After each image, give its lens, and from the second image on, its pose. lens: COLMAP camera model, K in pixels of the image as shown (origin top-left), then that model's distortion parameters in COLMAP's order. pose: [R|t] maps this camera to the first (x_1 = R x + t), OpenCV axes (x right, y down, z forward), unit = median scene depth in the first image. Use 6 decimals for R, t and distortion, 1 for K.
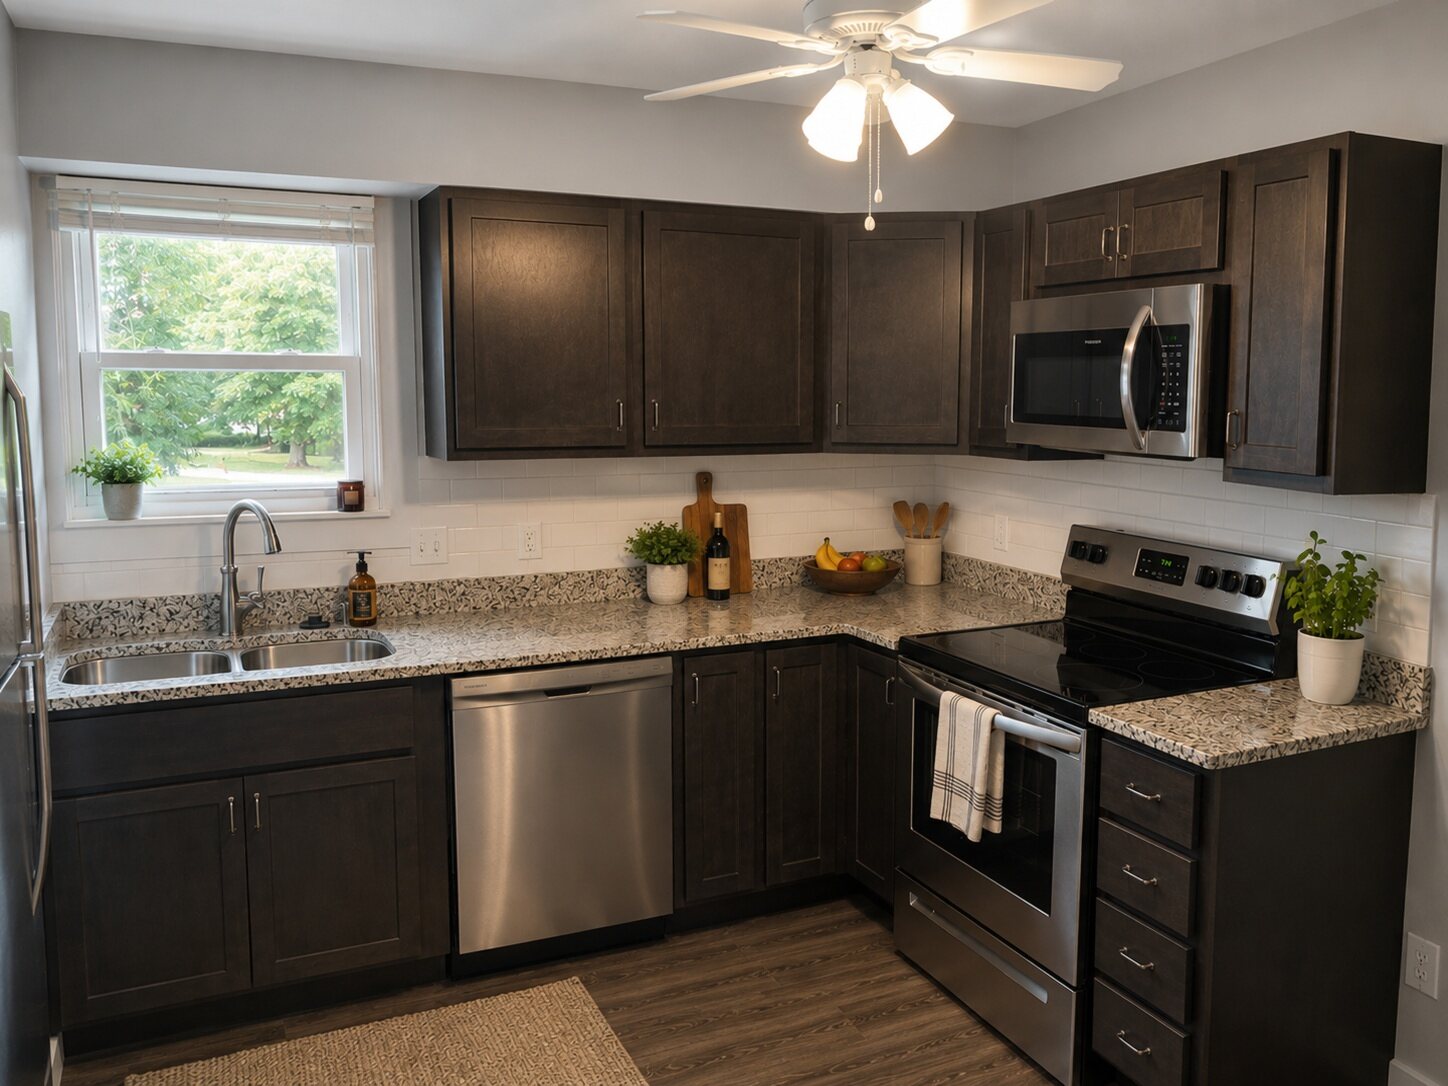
lens RADIAL K [[1111.4, 0, 724.0], [0, 1111.4, 543.0], [0, 0, 1]] dist [-0.005612, -0.002530]
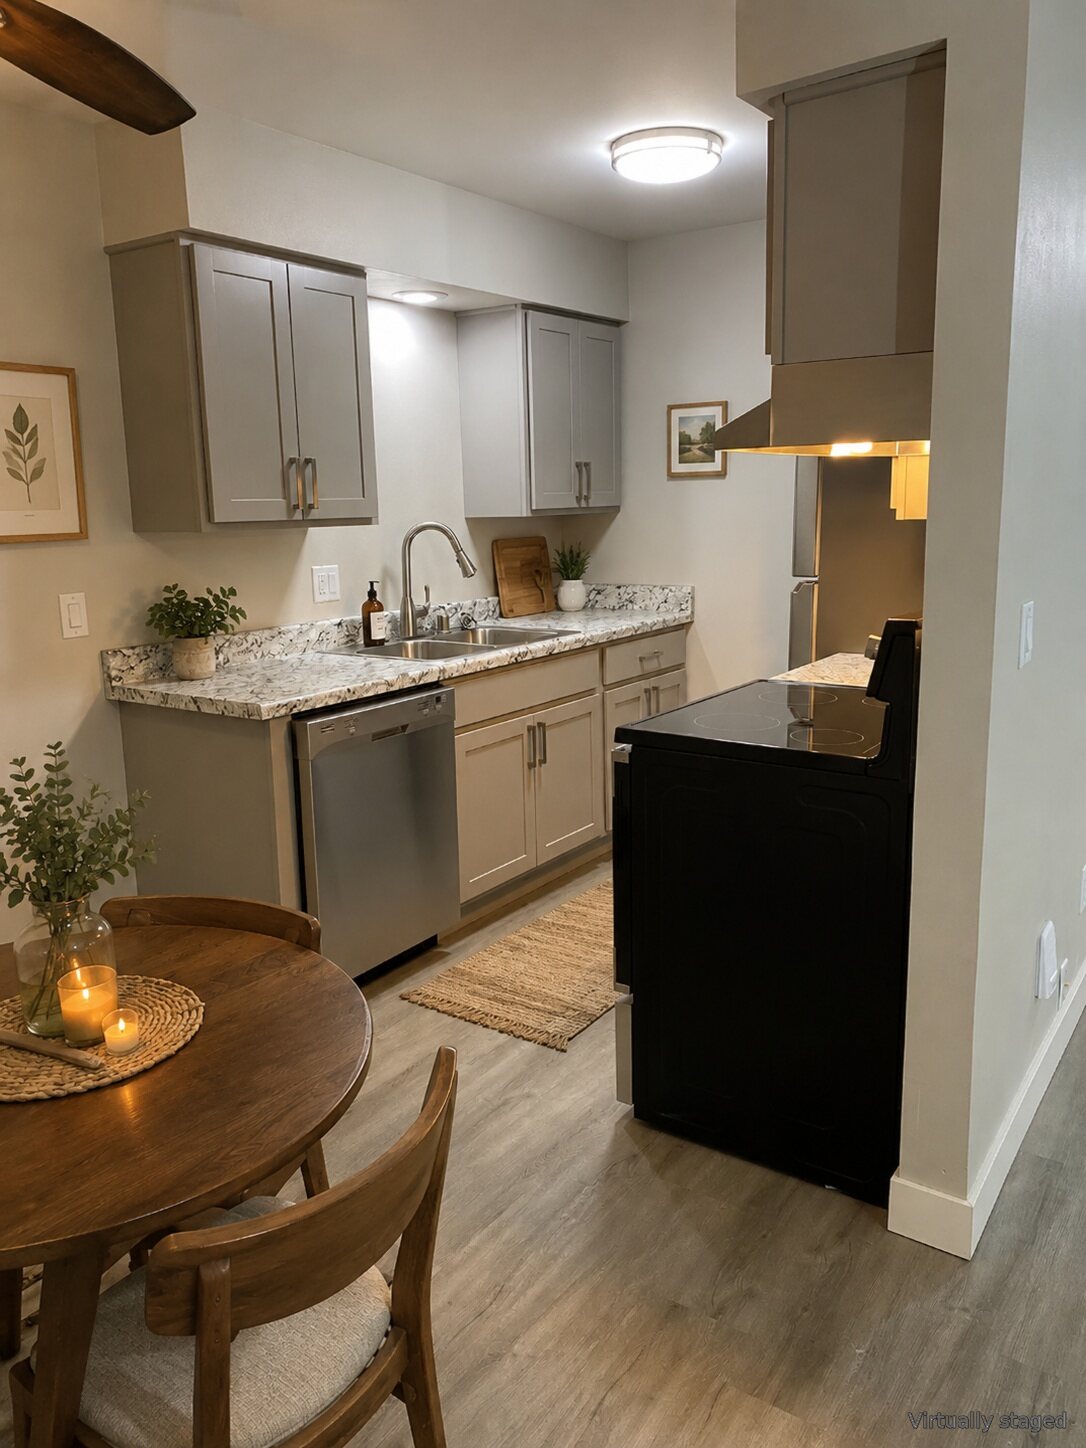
lens RADIAL K [[1111.4, 0, 543.0], [0, 1111.4, 724.0], [0, 0, 1]] dist [-0.005612, -0.002530]
pose [[0.861021, -0.121072, 0.493949, -0.852541], [0.083235, 0.991701, 0.097986, 0.064221], [-0.501713, -0.043255, 0.863952, -0.134544]]
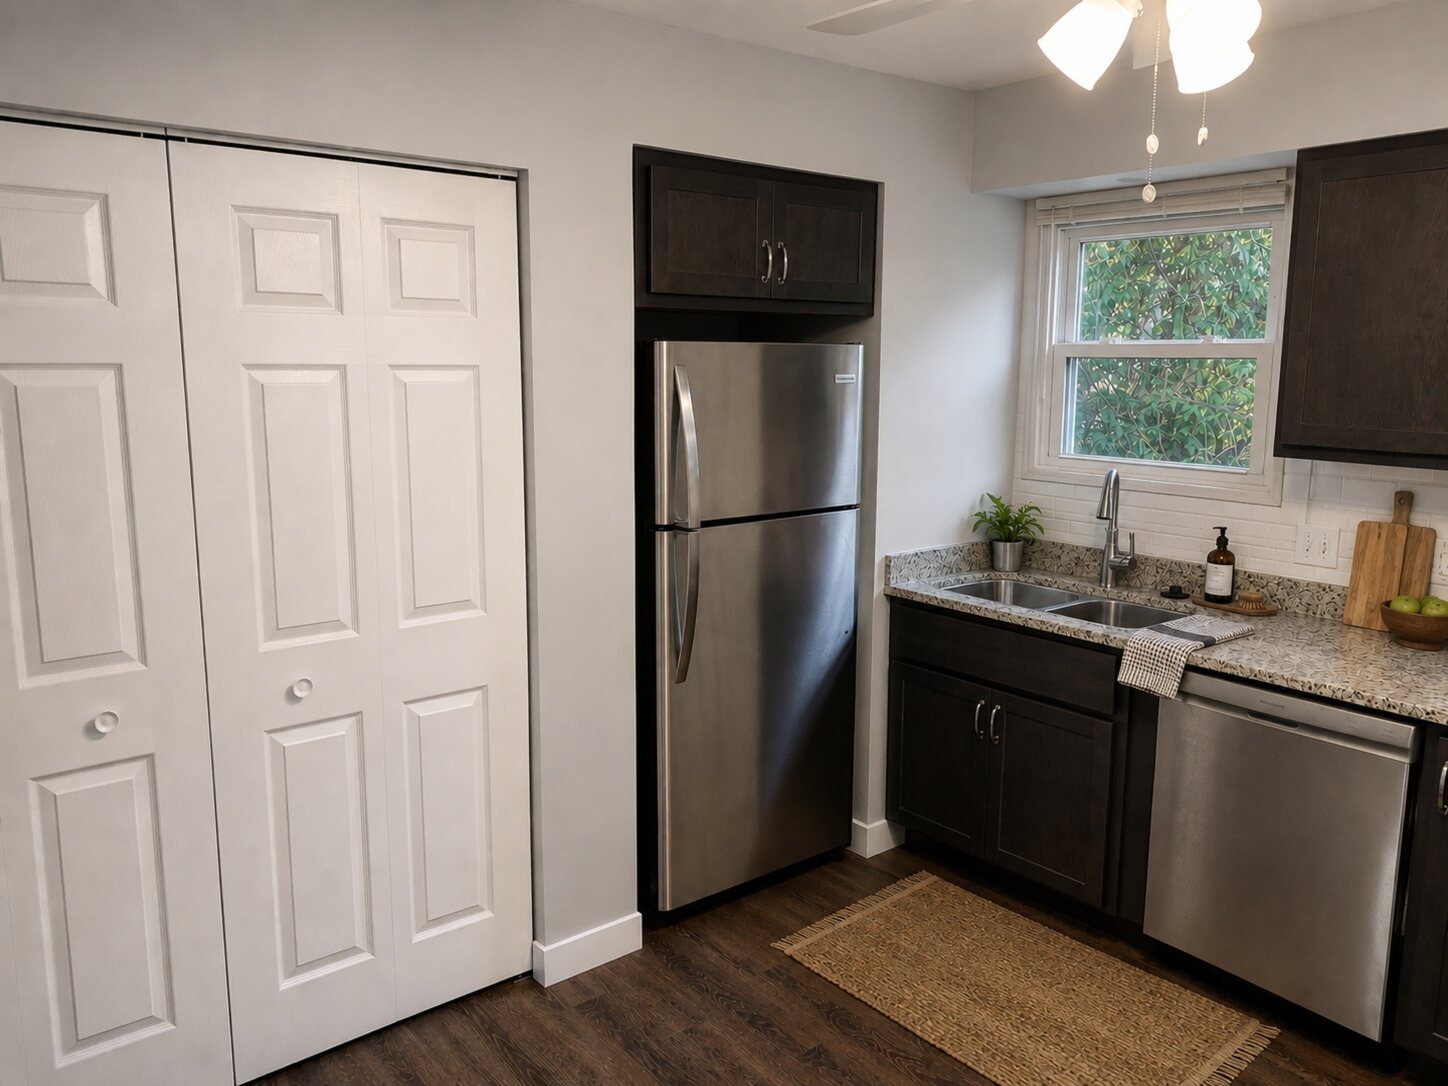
lens RADIAL K [[1111.4, 0, 724.0], [0, 1111.4, 543.0], [0, 0, 1]] dist [-0.005612, -0.002530]
pose [[0.248639, 0.167754, -0.953959, 0.562417], [-0.103302, 0.983863, 0.146088, -0.084141], [0.963072, 0.062223, 0.261956, 0.345486]]
